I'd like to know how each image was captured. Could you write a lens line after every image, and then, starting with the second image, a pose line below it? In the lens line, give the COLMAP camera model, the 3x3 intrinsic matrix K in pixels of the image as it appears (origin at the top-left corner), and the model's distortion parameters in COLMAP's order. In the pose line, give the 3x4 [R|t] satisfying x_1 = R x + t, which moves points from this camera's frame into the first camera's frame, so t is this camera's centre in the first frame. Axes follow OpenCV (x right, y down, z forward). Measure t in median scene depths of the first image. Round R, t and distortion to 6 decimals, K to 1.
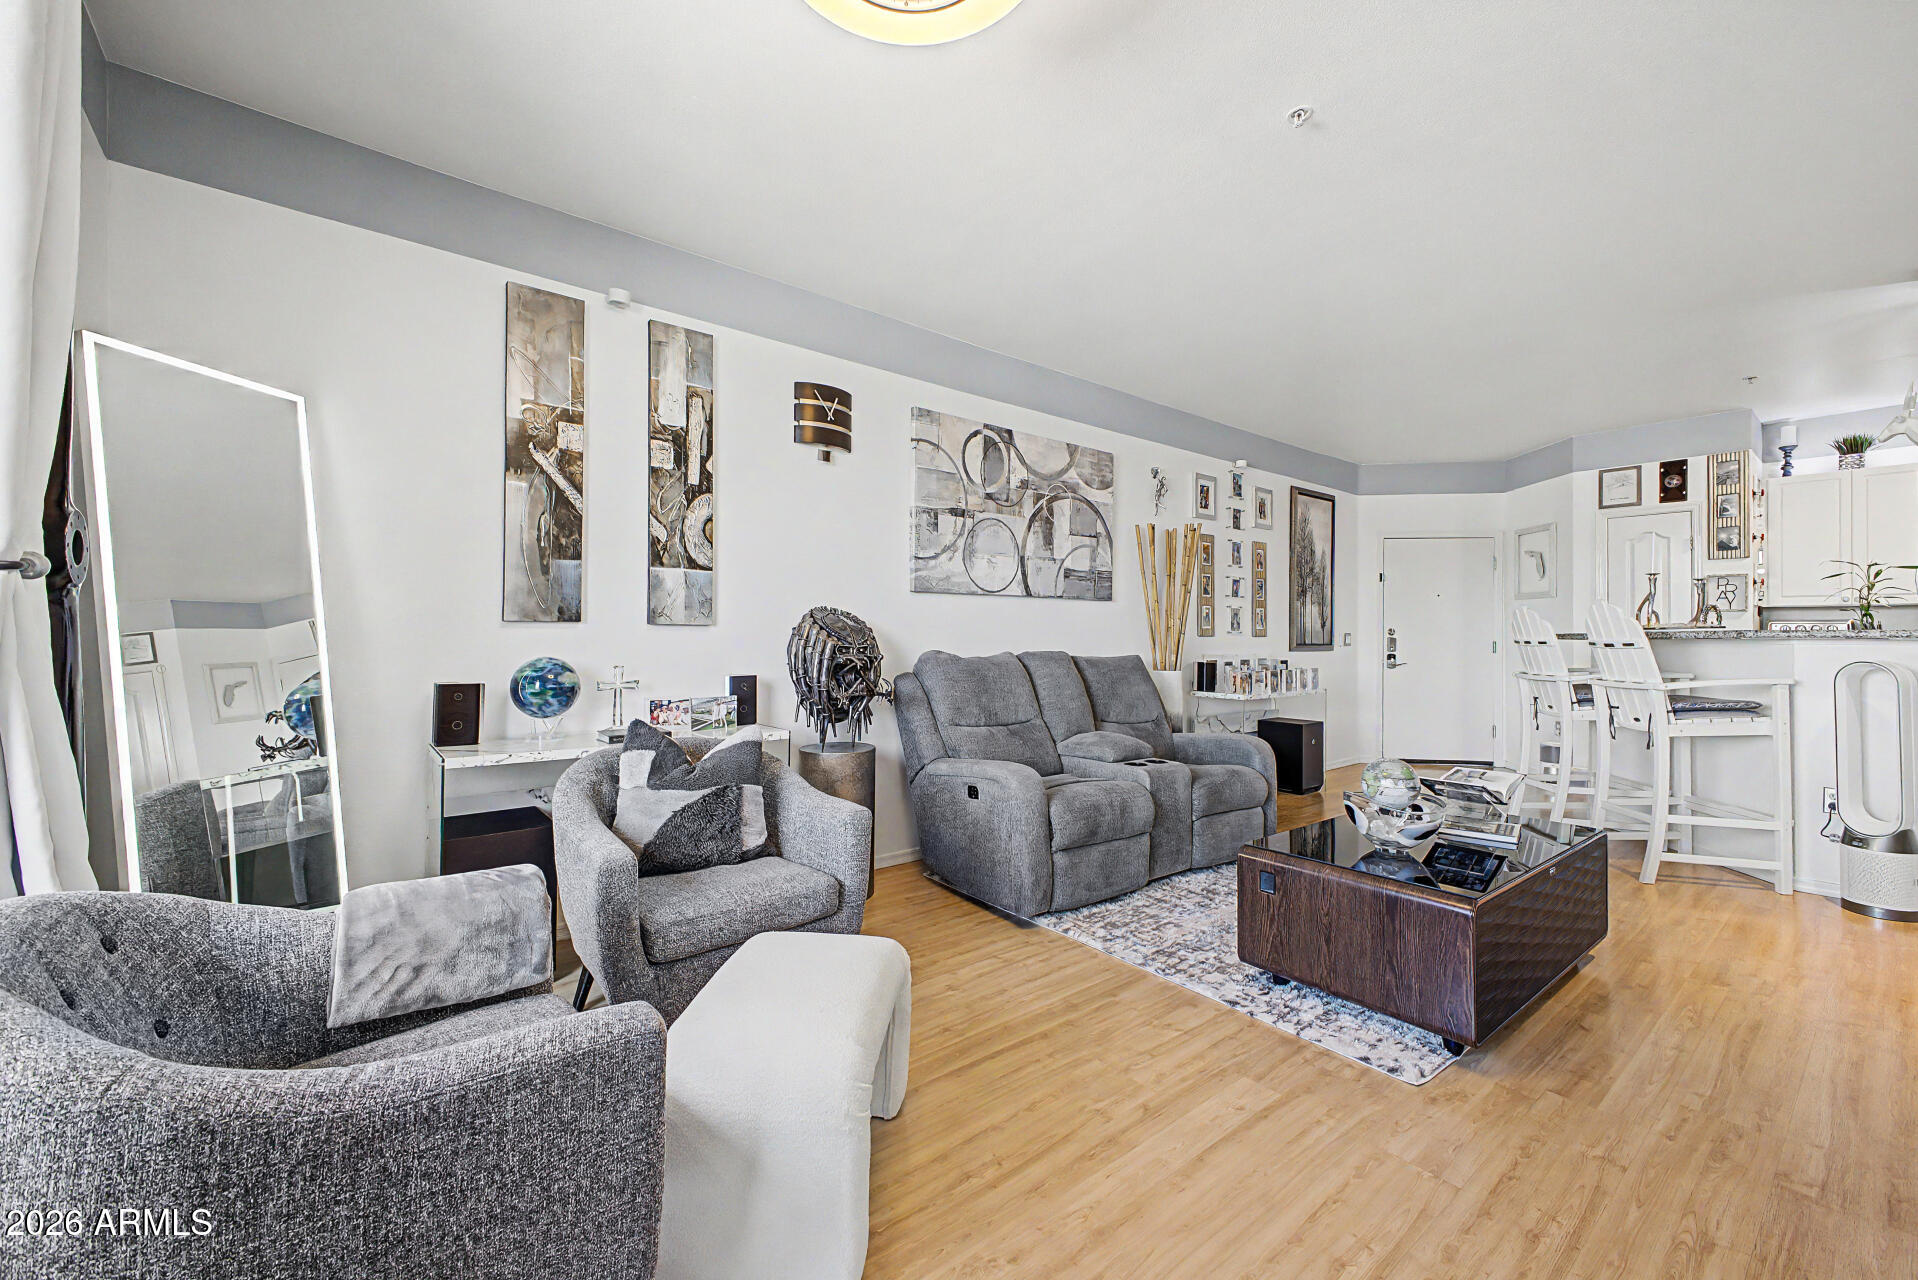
lens RADIAL K [[761.9, 0, 959.0], [0, 761.9, 640.0], [0, 0, 1]] dist [0.029089, -0.000094]
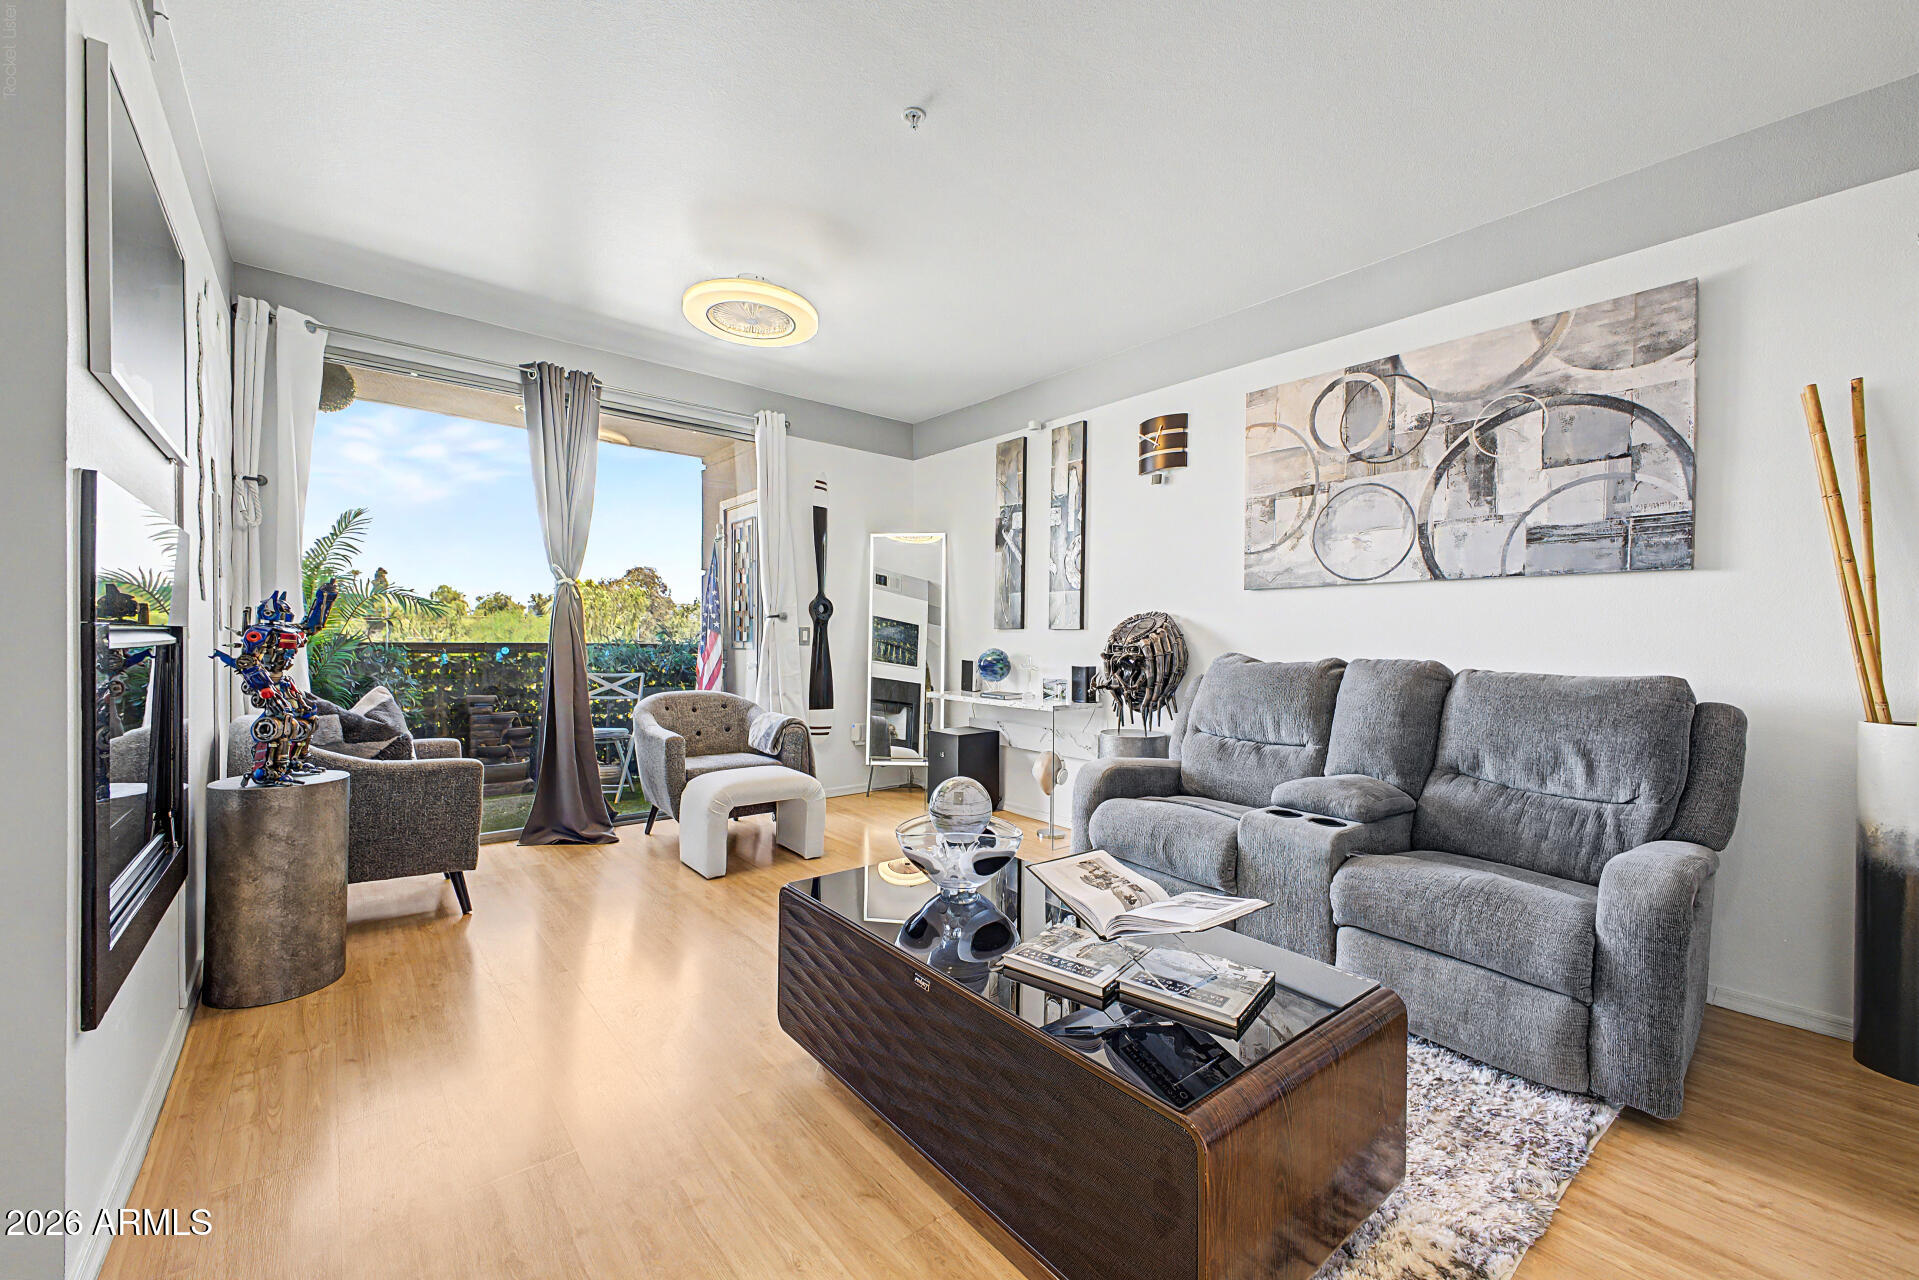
lens RADIAL K [[765.5, 0, 957.8], [0, 765.5, 648.3], [0, 0, 1]] dist [0.018895, -0.000202]
pose [[0.005438, 0.009571, -0.999939, 0.837656], [-0.017561, 0.999801, 0.009475, 0.005568], [0.999831, 0.017509, 0.005605, 0.604958]]
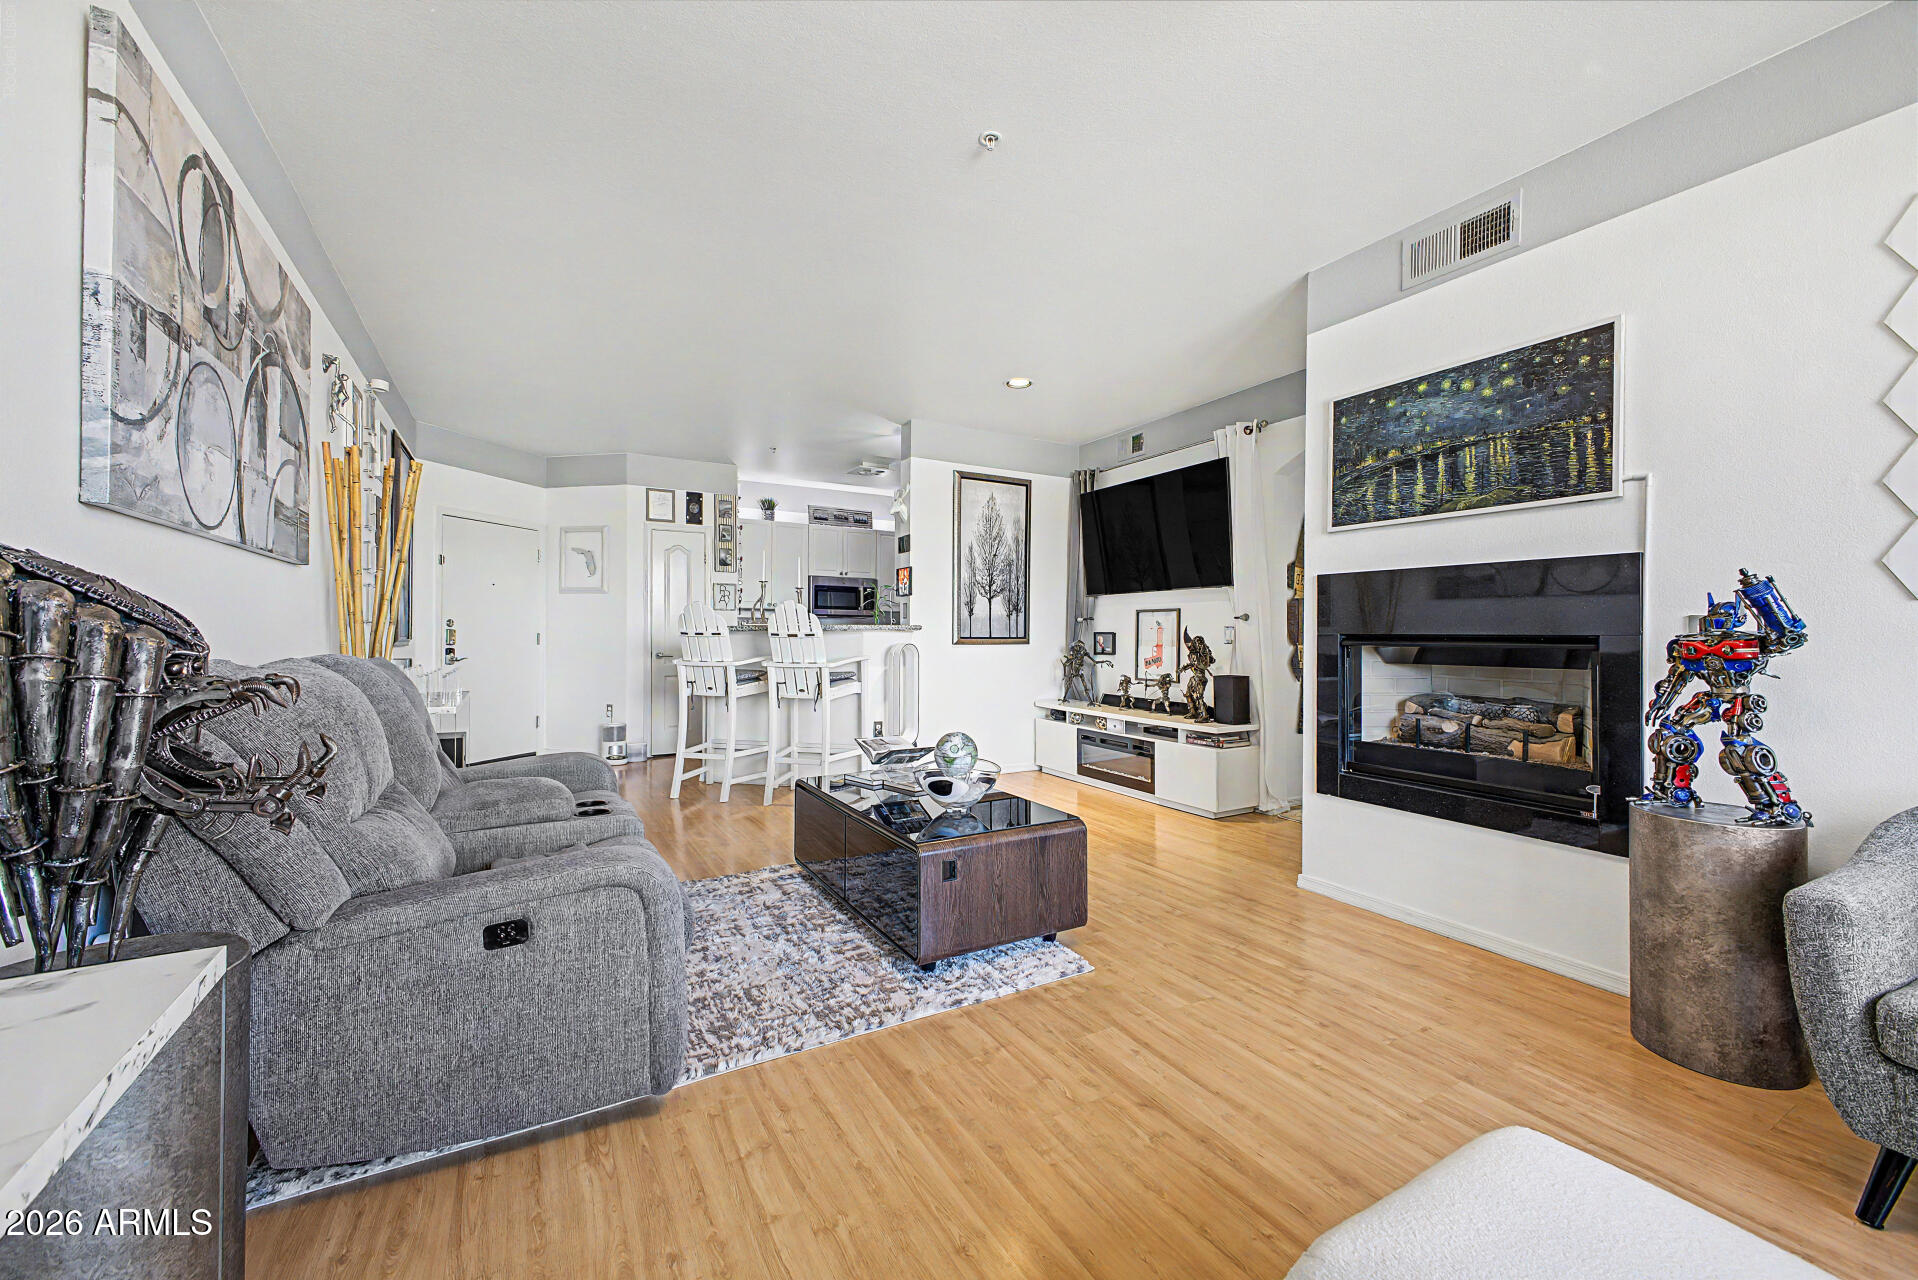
lens RADIAL K [[758.0, 0, 962.4], [0, 758.0, 631.9], [0, 0, 1]] dist [0.018286, -0.000433]
pose [[0.157441, -0.002357, 0.987526, -0.348924], [0.003032, 0.999994, 0.001903, 0.000005], [-0.987524, 0.002694, 0.157447, 0.495227]]
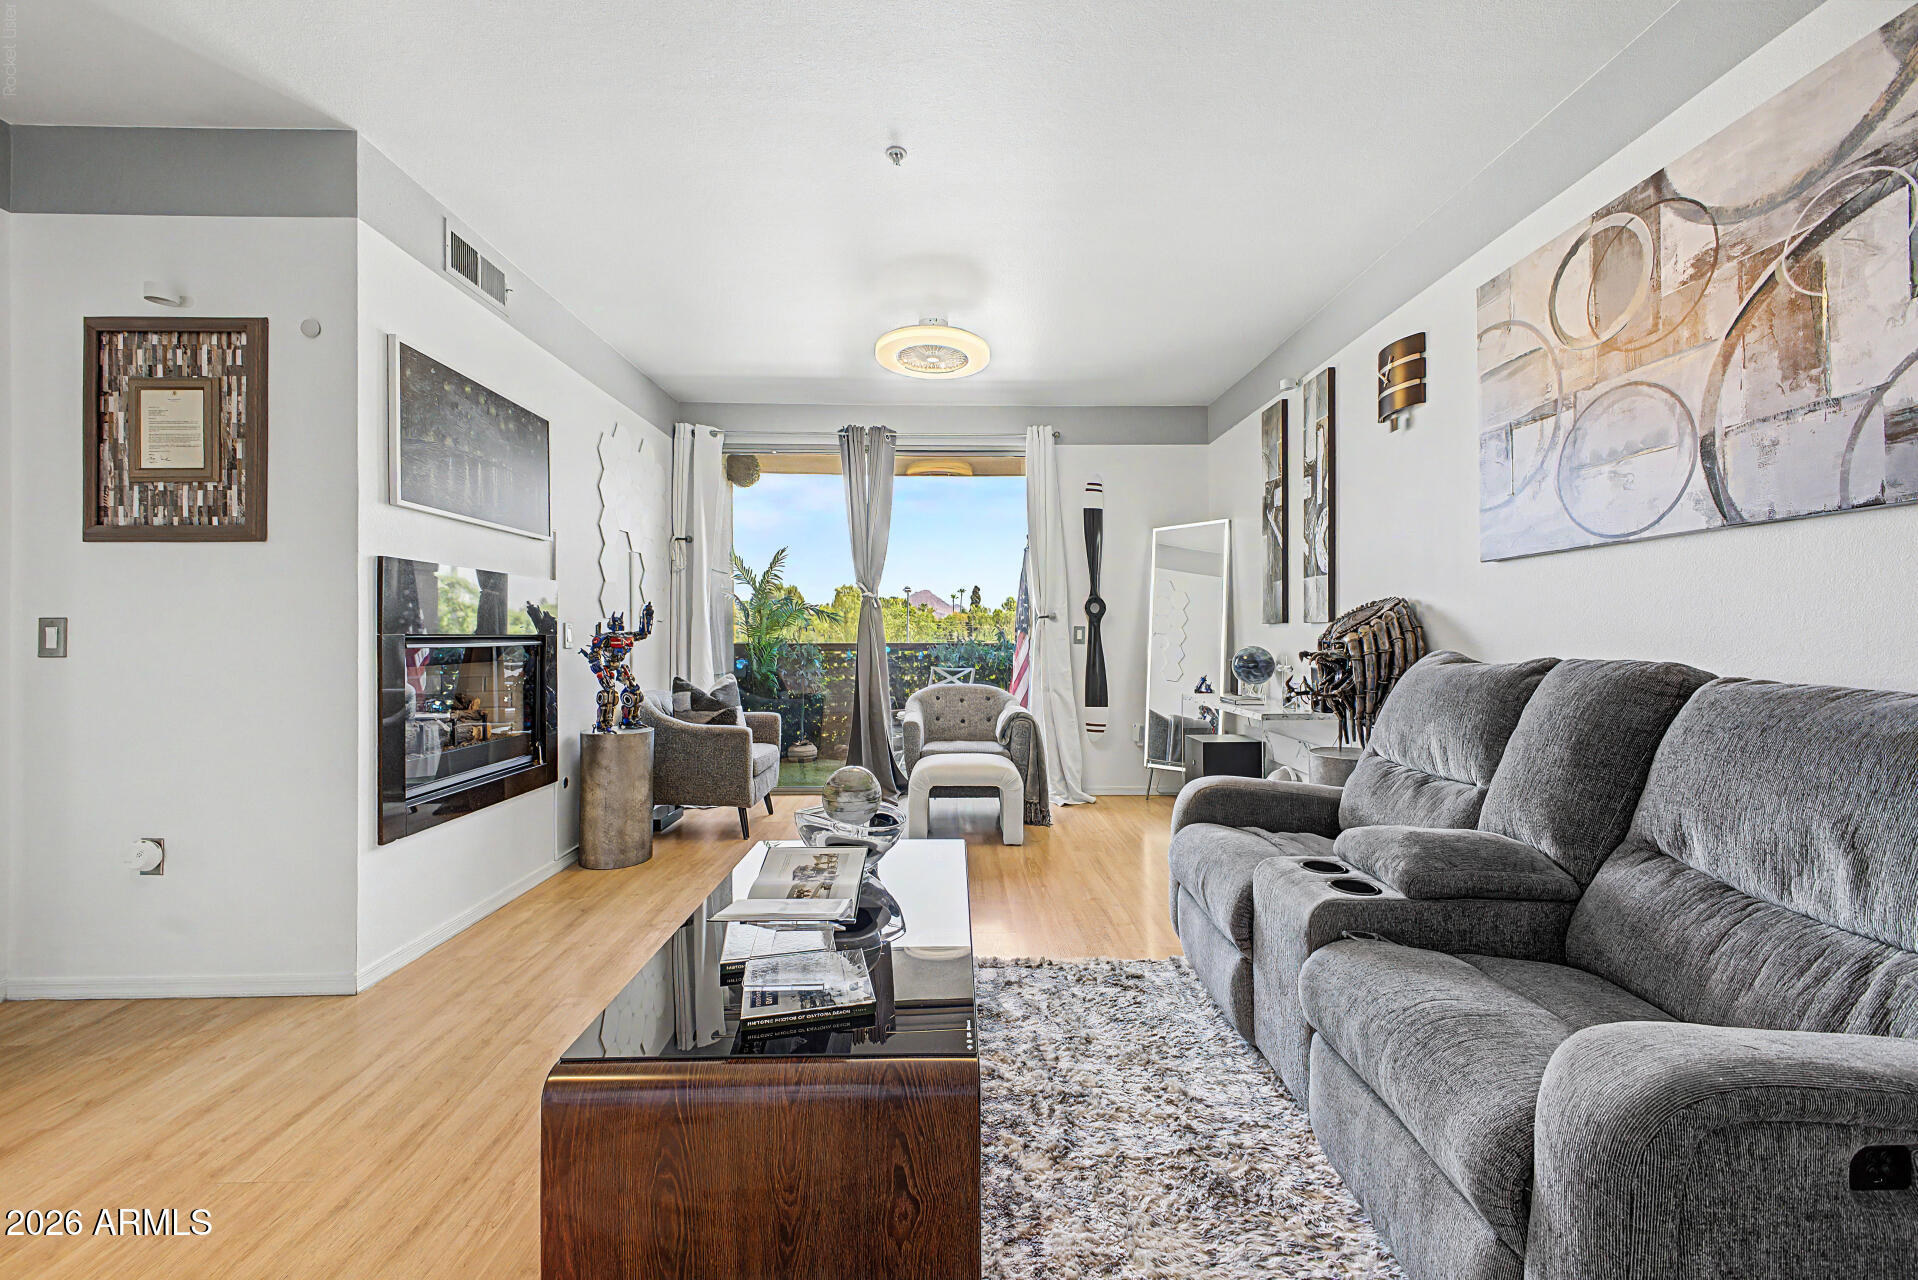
lens RADIAL K [[758.0, 0, 962.4], [0, 758.0, 631.9], [0, 0, 1]] dist [0.018286, -0.000433]
pose [[-0.614957, -0.005642, -0.788540, 0.709200], [-0.004996, 0.999982, -0.003259, 0.002195], [0.788545, 0.001935, -0.614974, 0.993935]]
